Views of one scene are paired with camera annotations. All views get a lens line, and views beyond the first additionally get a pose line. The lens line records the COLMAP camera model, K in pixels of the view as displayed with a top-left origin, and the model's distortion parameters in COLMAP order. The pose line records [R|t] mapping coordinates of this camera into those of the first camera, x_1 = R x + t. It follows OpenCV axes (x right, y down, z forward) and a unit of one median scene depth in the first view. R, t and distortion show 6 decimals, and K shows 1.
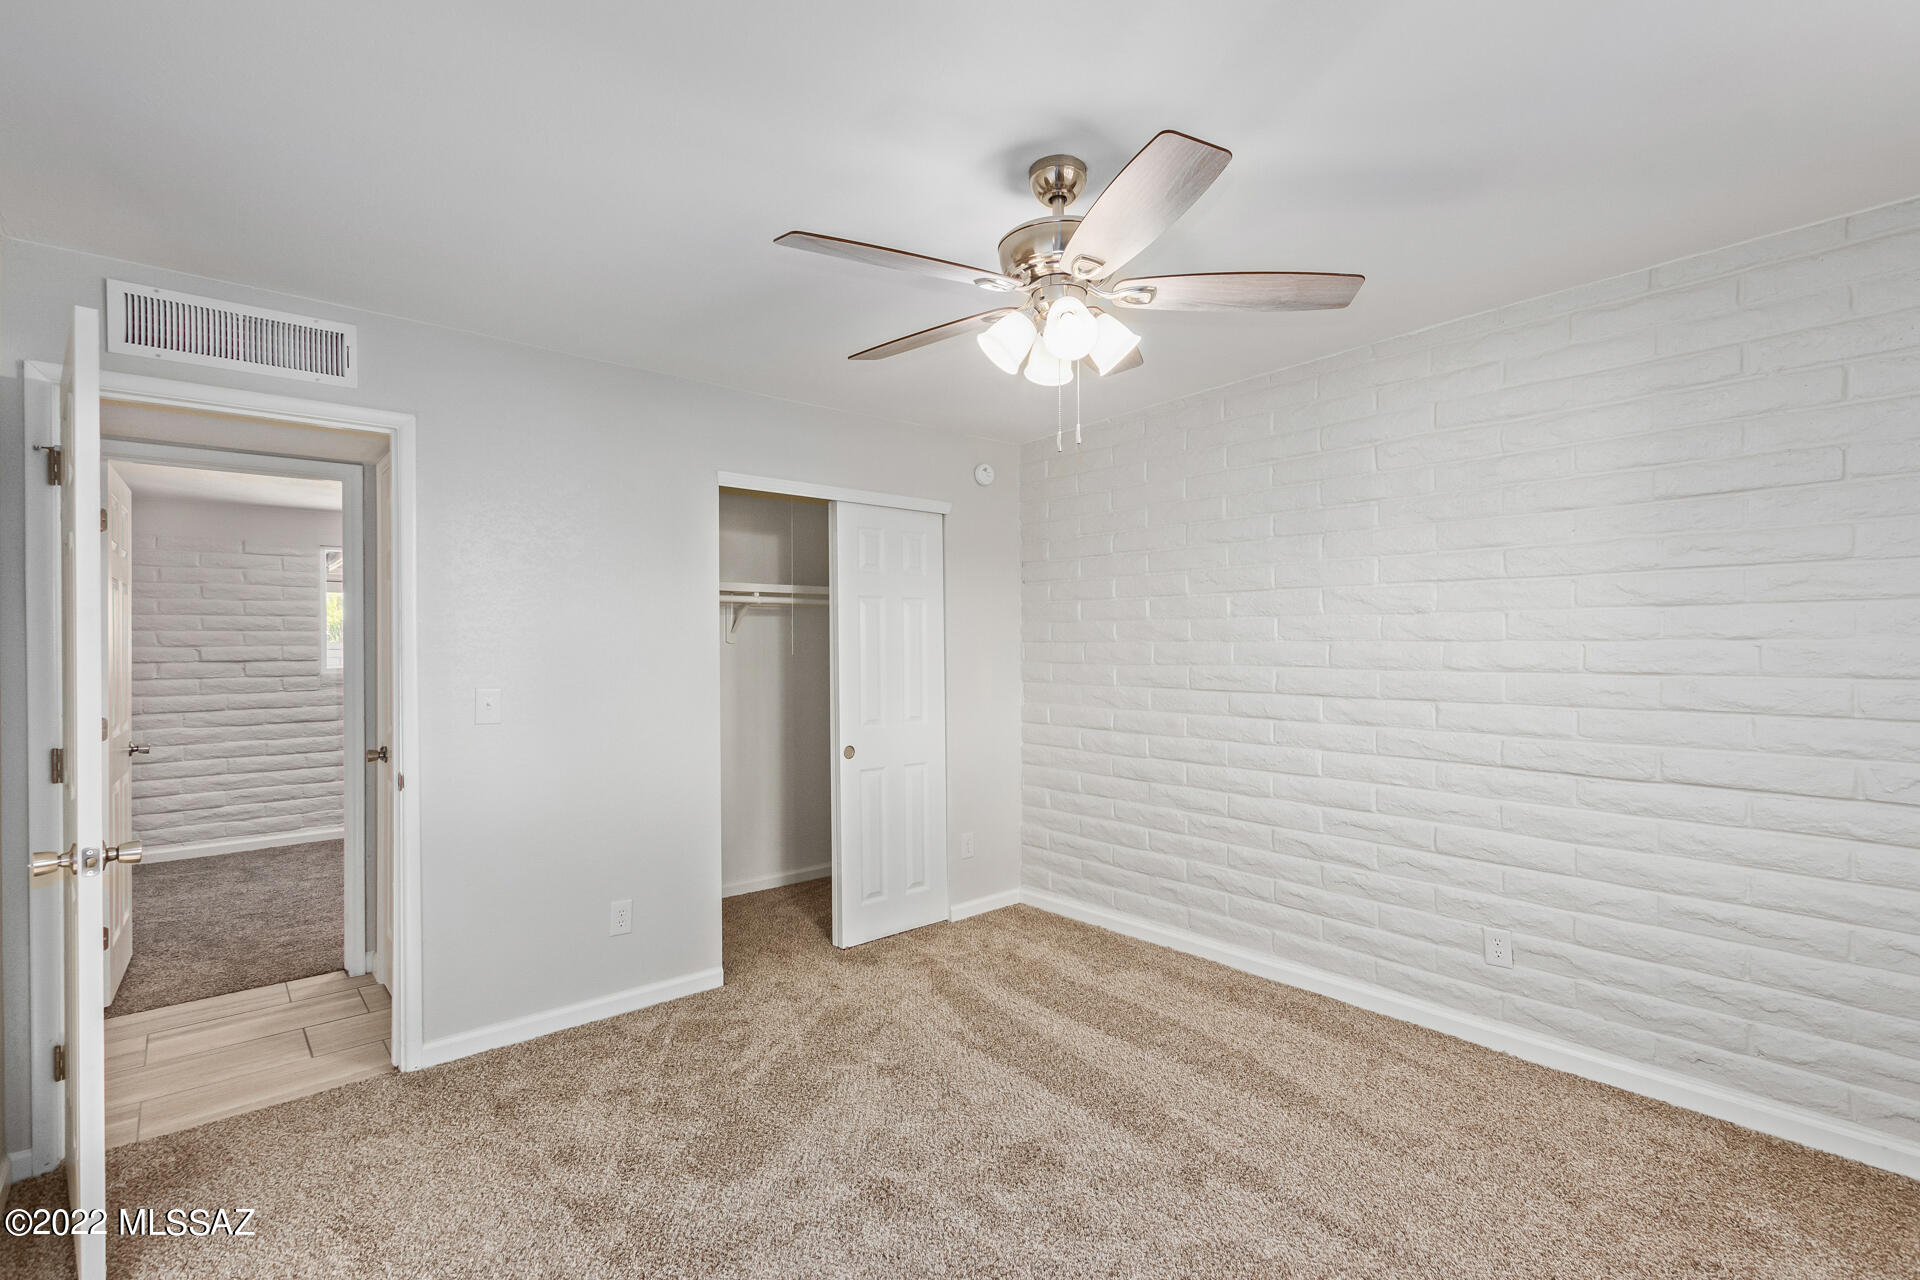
lens RADIAL K [[890.4, 0, 958.8], [0, 890.4, 637.9], [0, 0, 1]] dist [0.009066, -0.003733]
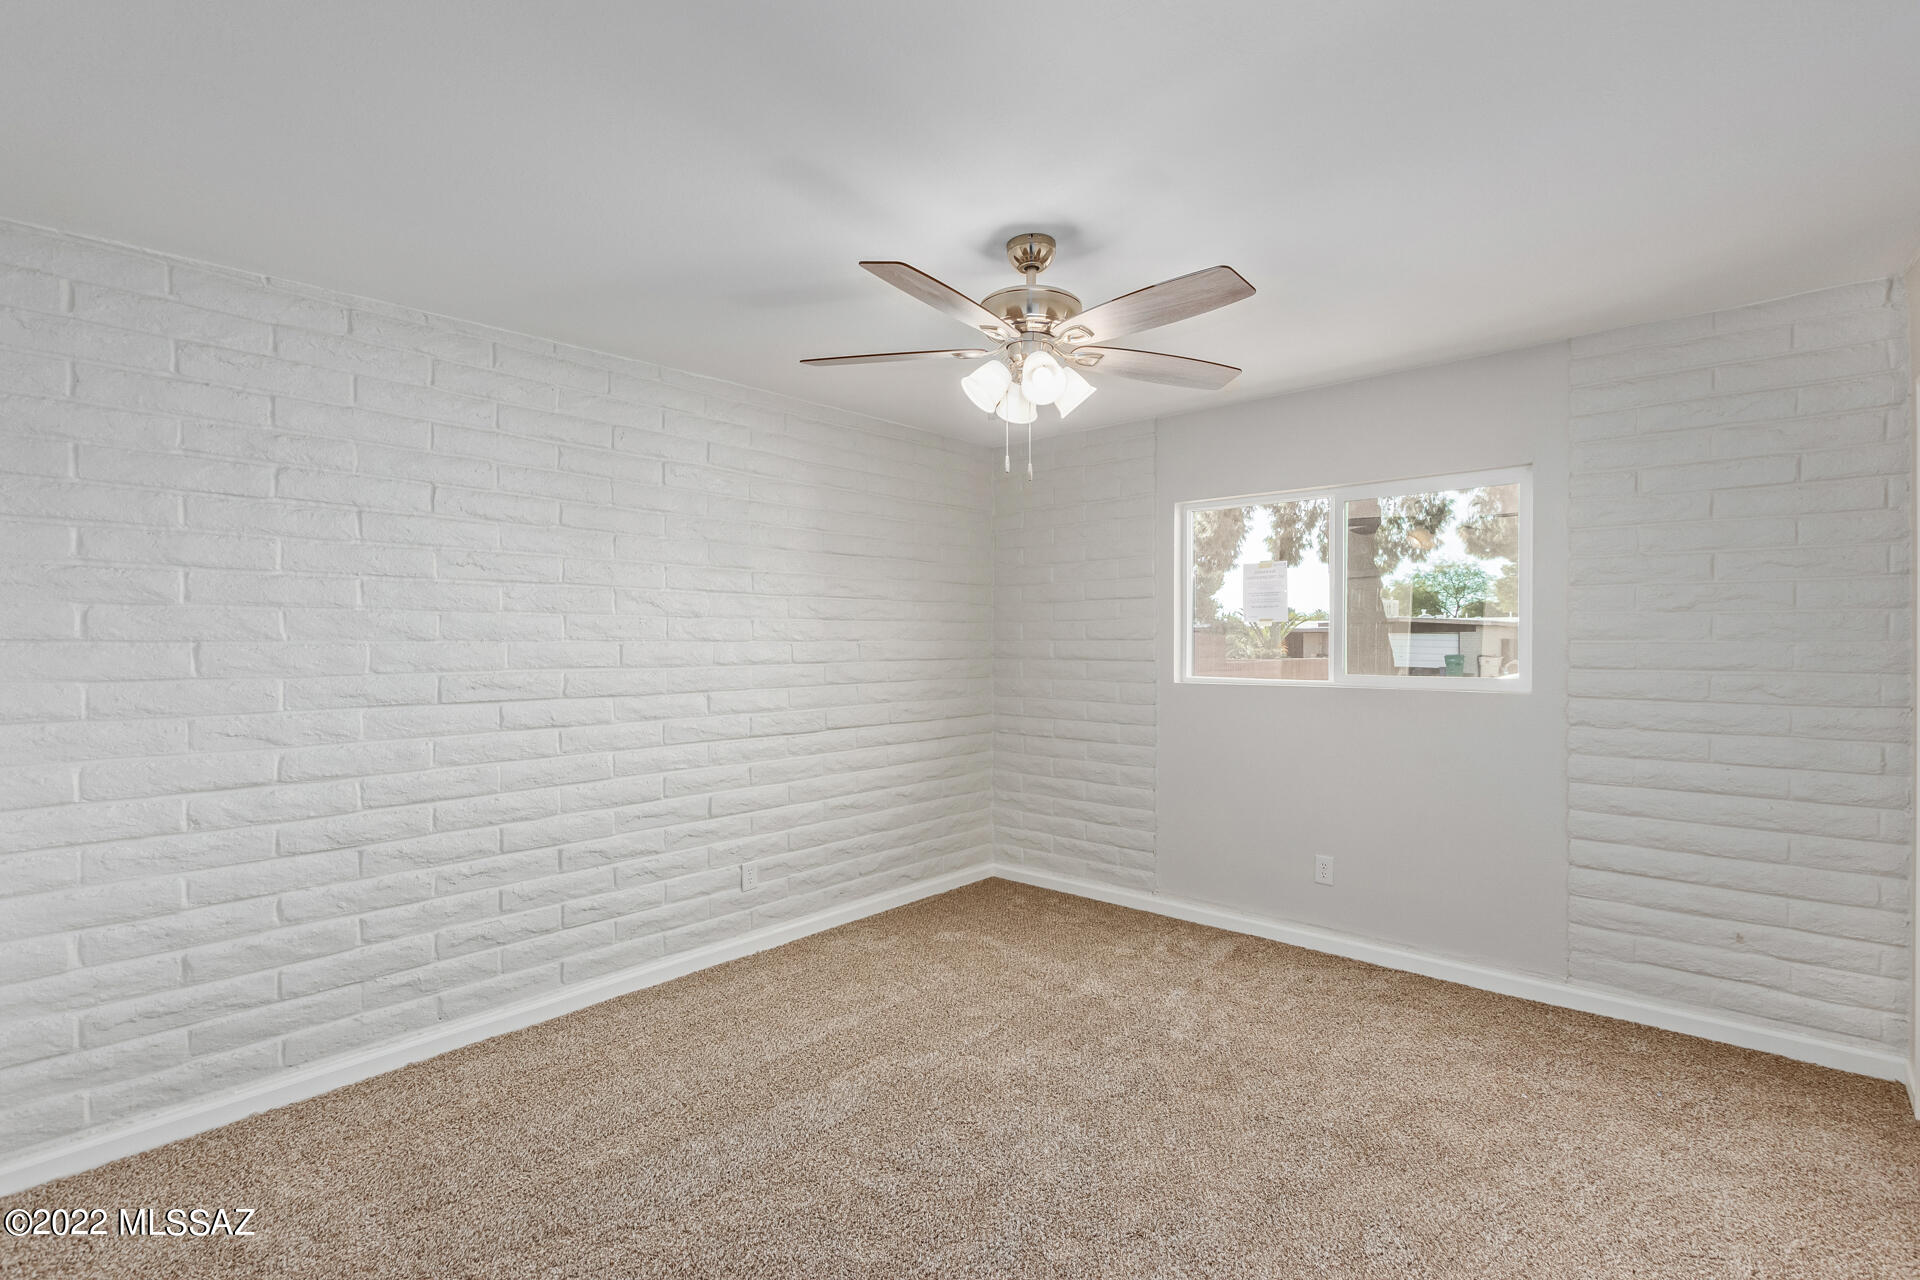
lens RADIAL K [[890.4, 0, 966.2], [0, 890.4, 642.0], [0, 0, 1]] dist [0.009066, -0.003733]
pose [[-0.153571, 0.007257, 0.988111, -0.698771], [-0.000156, 0.999973, -0.007368, 0.013011], [-0.988138, -0.001285, -0.153566, 0.840902]]
